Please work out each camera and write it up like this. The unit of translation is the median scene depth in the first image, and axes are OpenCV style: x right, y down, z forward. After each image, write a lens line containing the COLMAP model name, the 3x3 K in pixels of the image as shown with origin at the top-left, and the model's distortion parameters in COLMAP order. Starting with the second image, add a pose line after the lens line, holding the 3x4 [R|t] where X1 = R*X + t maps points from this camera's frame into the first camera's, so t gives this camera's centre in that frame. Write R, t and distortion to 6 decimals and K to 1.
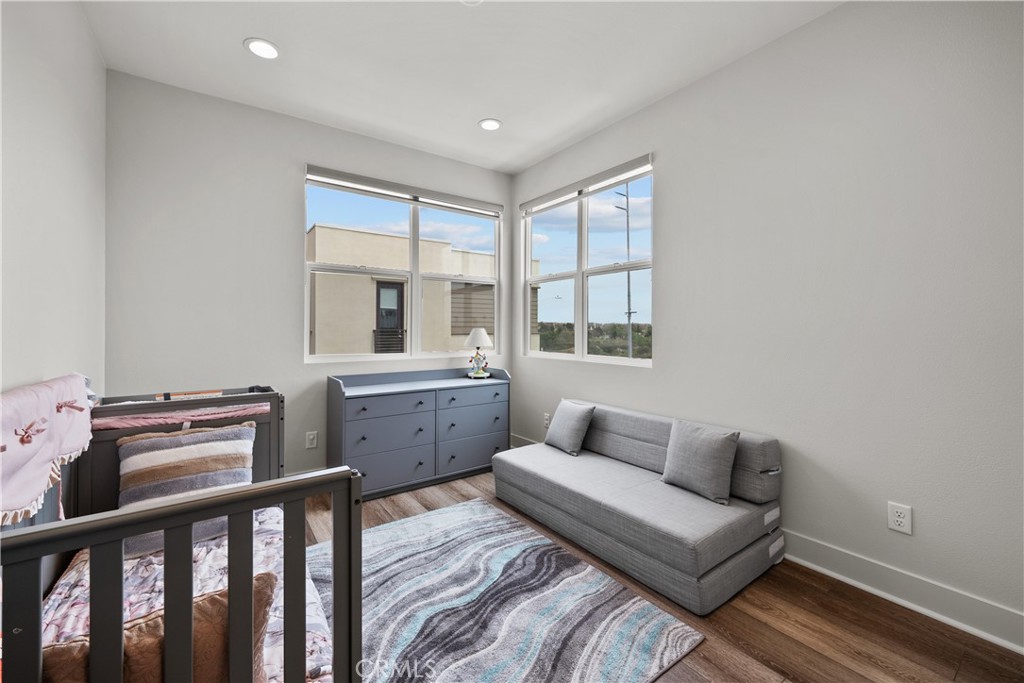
lens RADIAL K [[409.6, 0, 513.0], [0, 409.6, 327.0], [0, 0, 1]] dist [-0.006236, 0.000014]
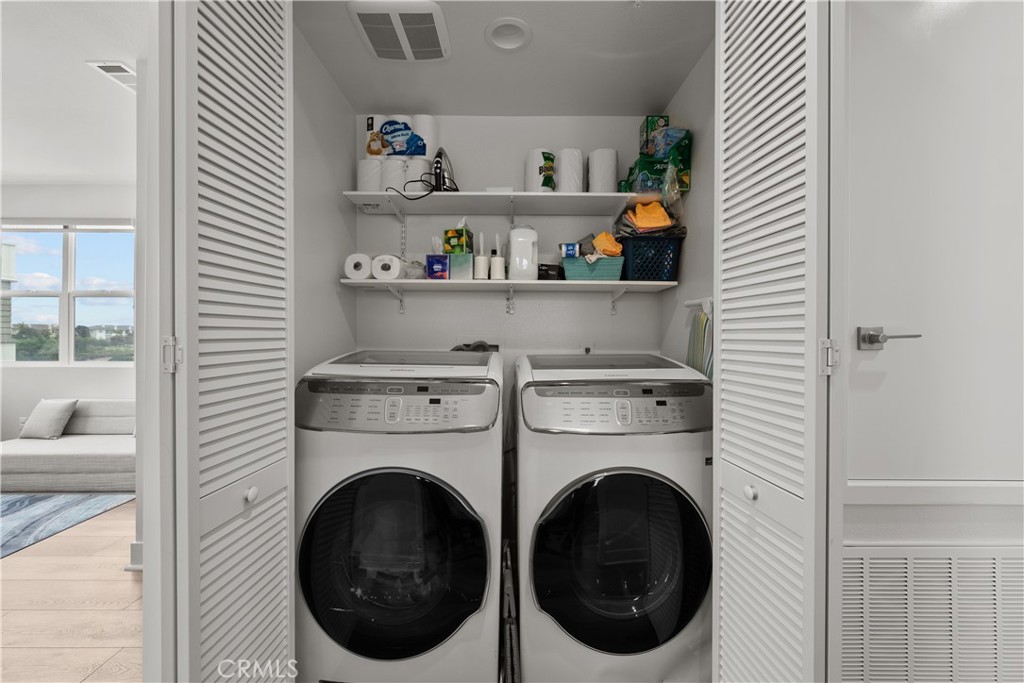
lens RADIAL K [[409.6, 0, 513.0], [0, 409.6, 327.0], [0, 0, 1]] dist [-0.006236, 0.000014]
pose [[0.582021, 0.002914, 0.813168, -0.049402], [0.002273, 0.999984, -0.005210, -0.030505], [-0.813170, 0.004881, 0.582005, -0.901676]]
